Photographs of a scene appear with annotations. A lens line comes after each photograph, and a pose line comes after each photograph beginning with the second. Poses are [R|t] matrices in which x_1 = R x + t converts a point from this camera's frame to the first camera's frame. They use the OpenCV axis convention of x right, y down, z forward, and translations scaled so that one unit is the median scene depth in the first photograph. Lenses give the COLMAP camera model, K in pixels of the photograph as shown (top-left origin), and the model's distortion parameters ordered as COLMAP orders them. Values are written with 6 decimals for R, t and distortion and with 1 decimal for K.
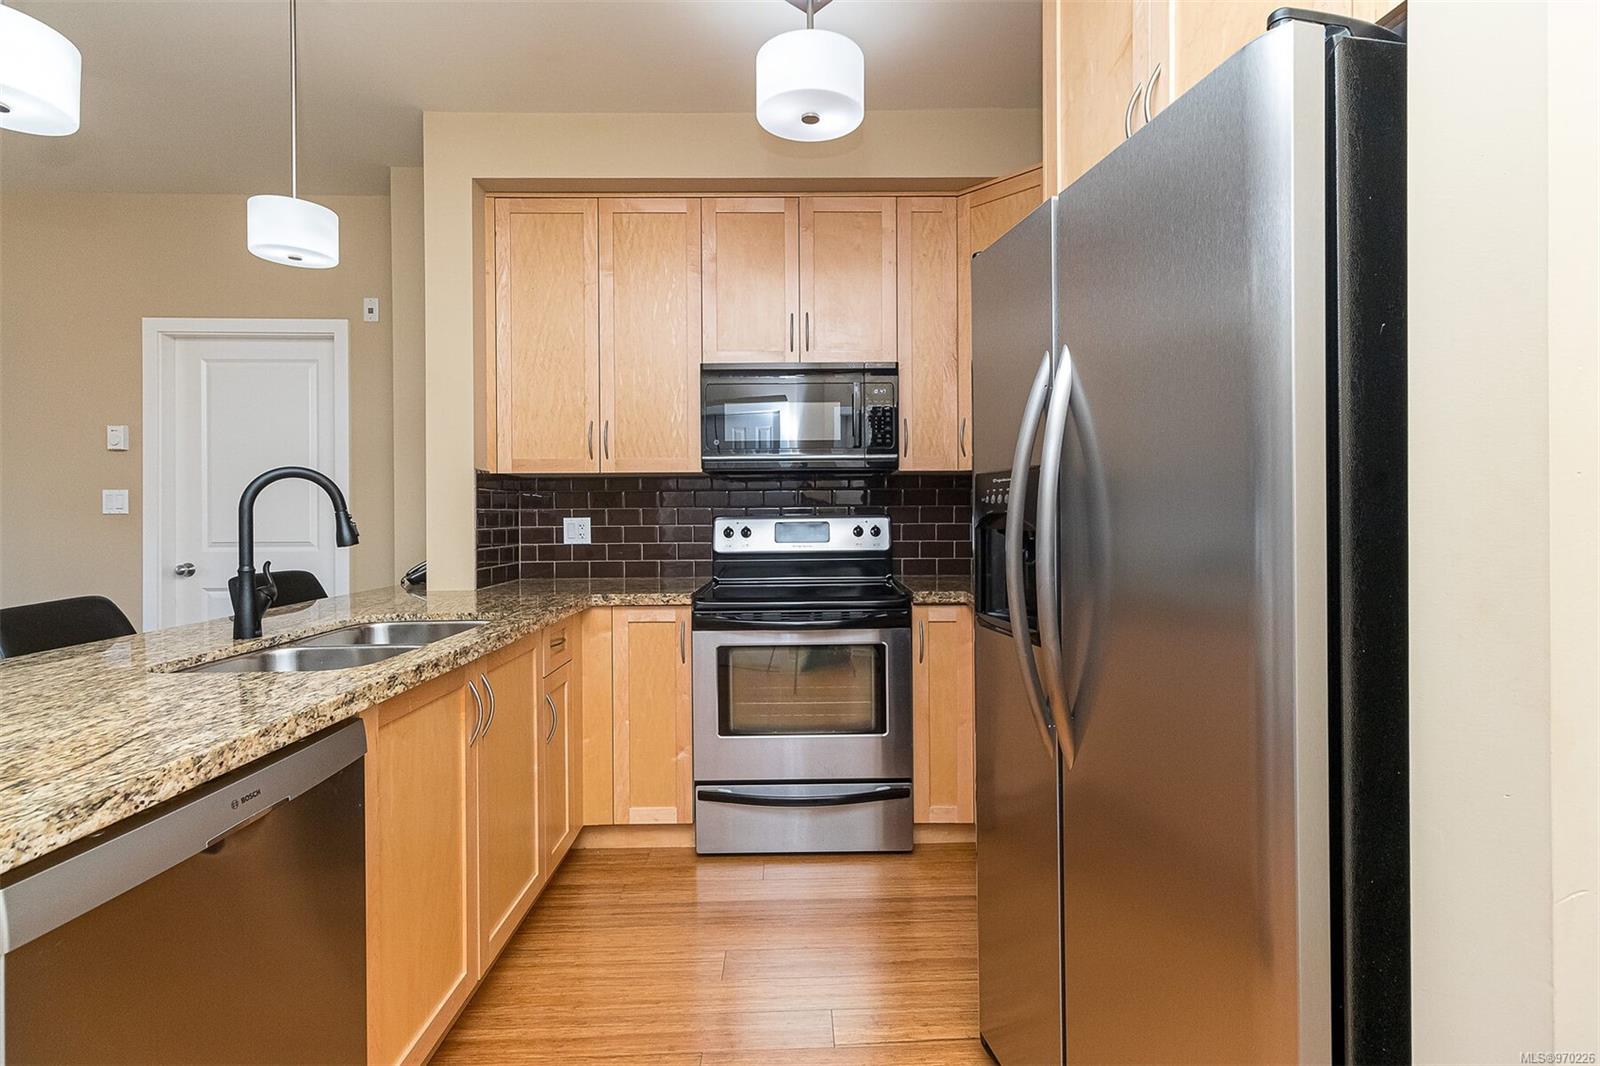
lens RADIAL K [[751.2, 0, 806.5], [0, 751.2, 510.6], [0, 0, 1]] dist [0.005313, 0.000861]
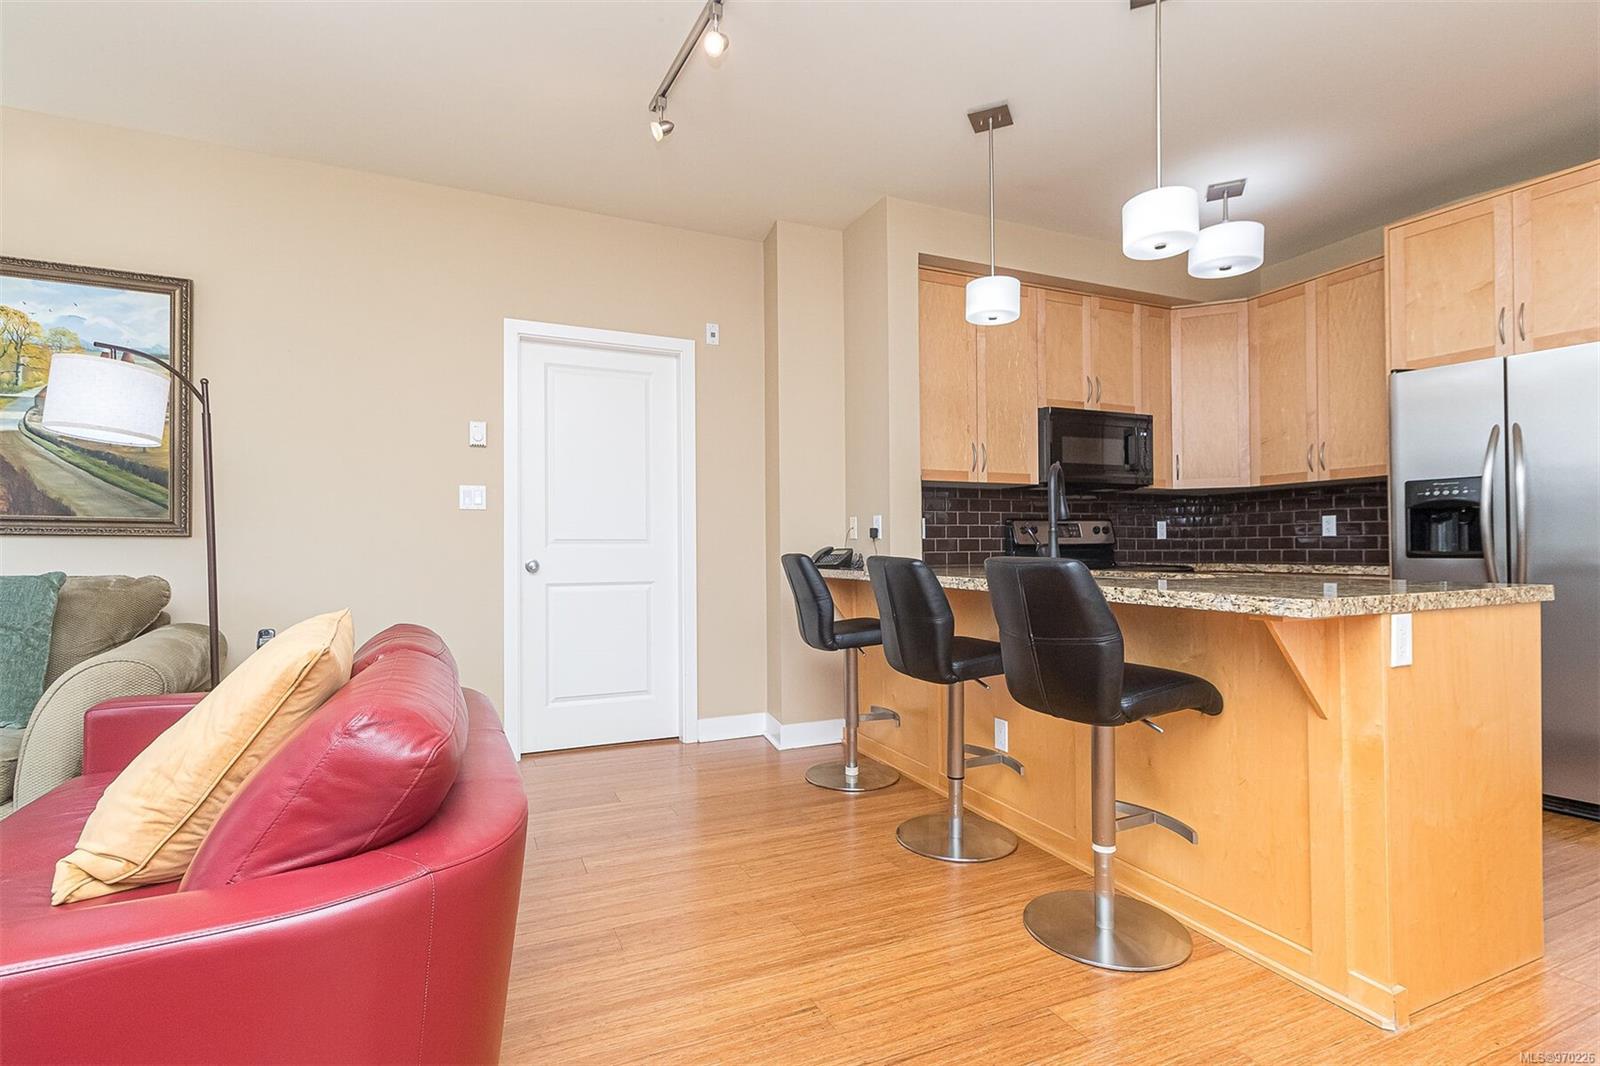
lens RADIAL K [[759.1, 0, 801.9], [0, 759.1, 539.5], [0, 0, 1]] dist [0.004035, 0.000666]
pose [[0.920035, 0.005118, 0.391803, -1.090982], [0.000608, 0.999895, -0.014489, 0.070924], [-0.391836, 0.013568, 0.919935, -0.118703]]
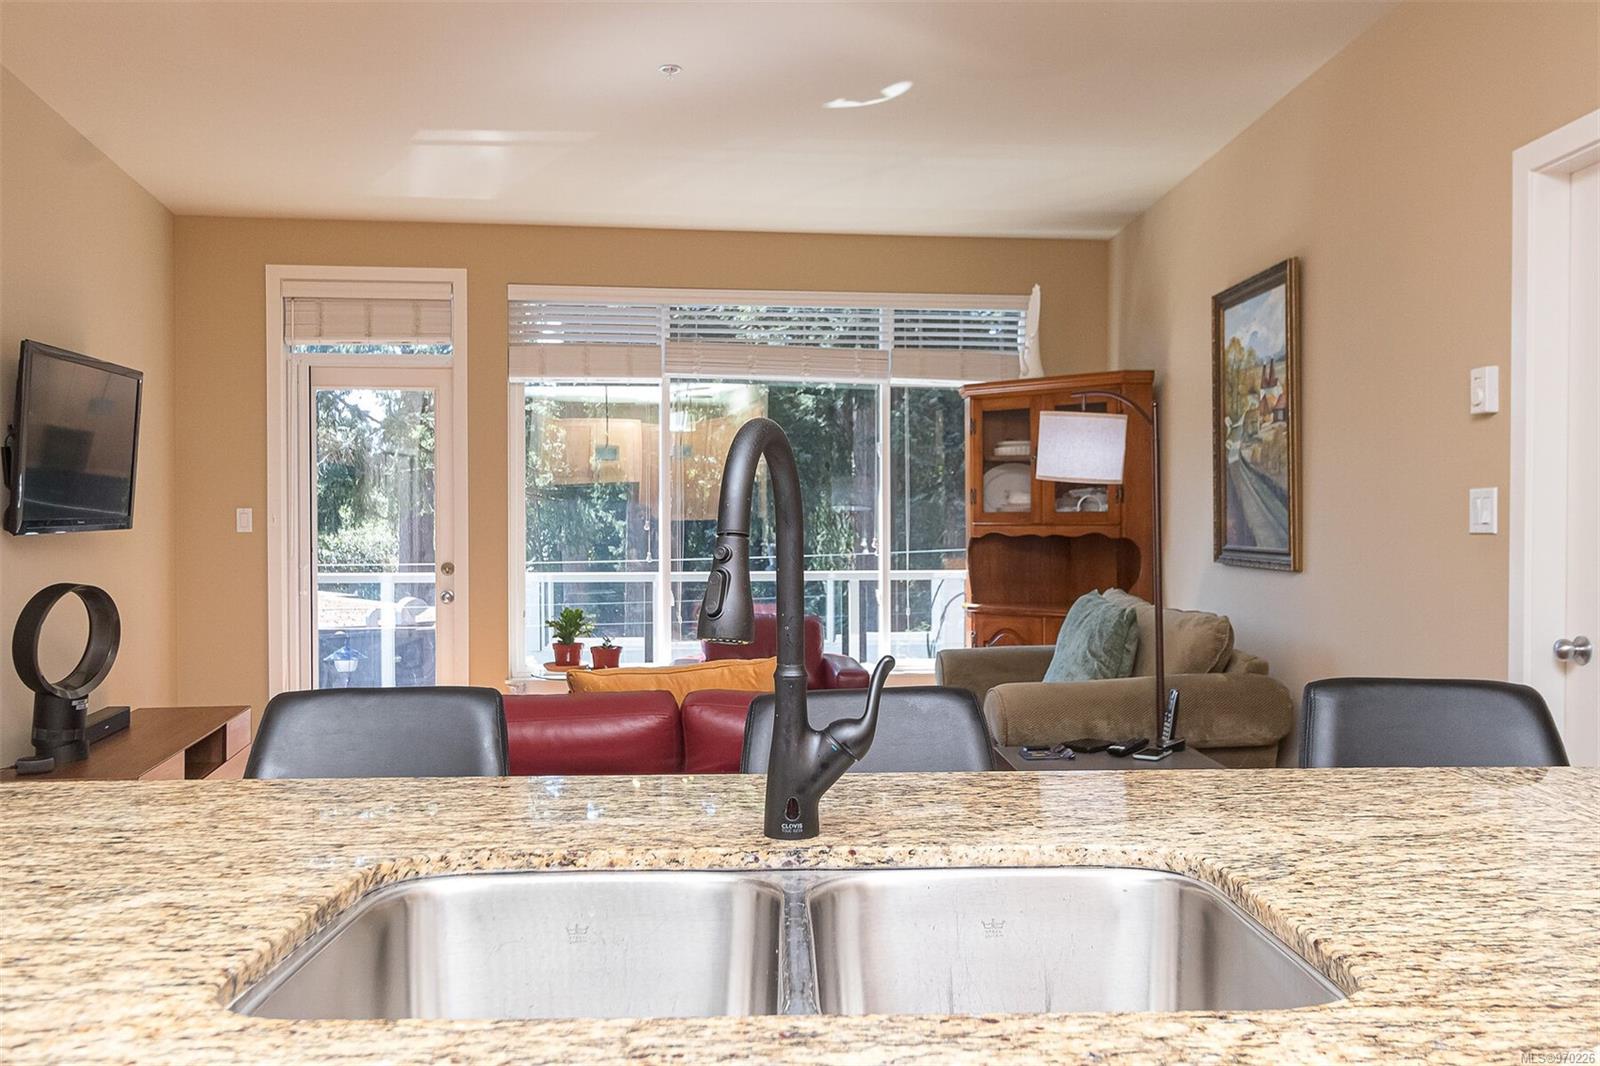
lens RADIAL K [[1275.8, 0, 800.0], [0, 1275.8, 533.0], [0, 0, 1]] dist [-0.006940, -0.002269]
pose [[0.013142, 0.004982, -0.999901, -0.021950], [0.001017, 0.999987, 0.004996, -0.000579], [0.999913, -0.001083, 0.013137, 0.602812]]
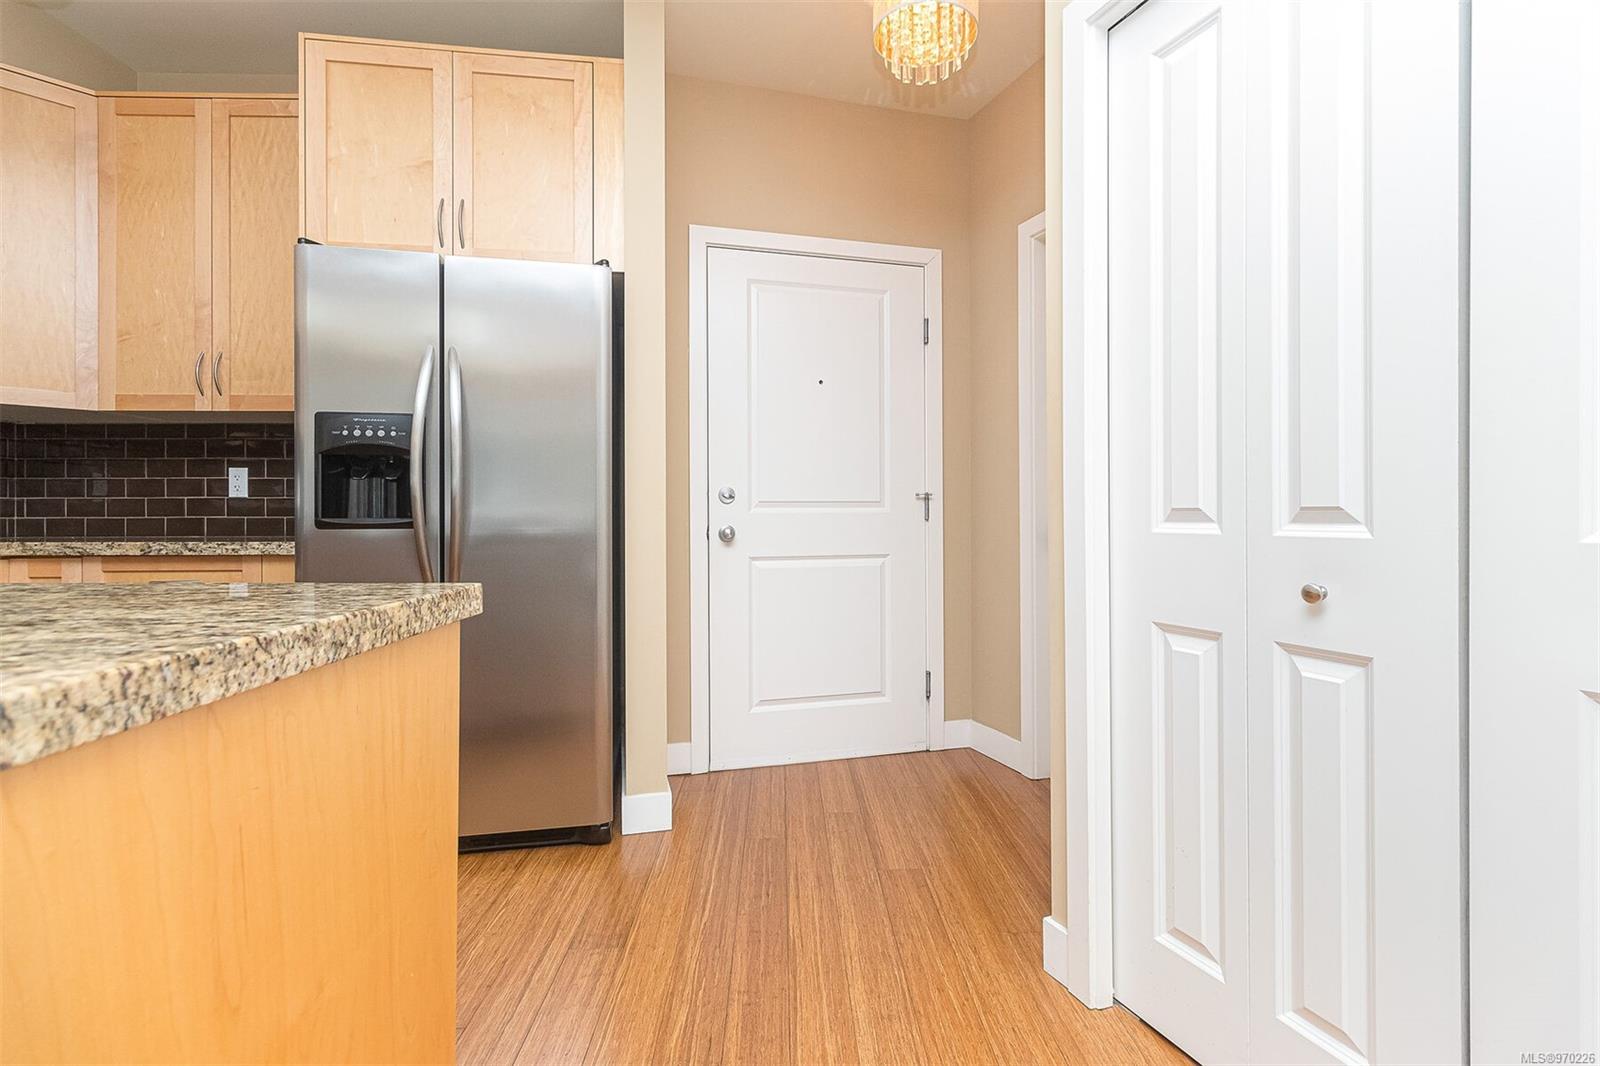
lens RADIAL K [[736.9, 0, 808.7], [0, 736.9, 513.9], [0, 0, 1]] dist [0.002965, 0.000831]
pose [[-0.013573, 0.007962, 0.999876, -0.567758], [0.000932, 0.999968, -0.007950, 0.073735], [-0.999907, 0.000824, -0.013580, 0.091662]]
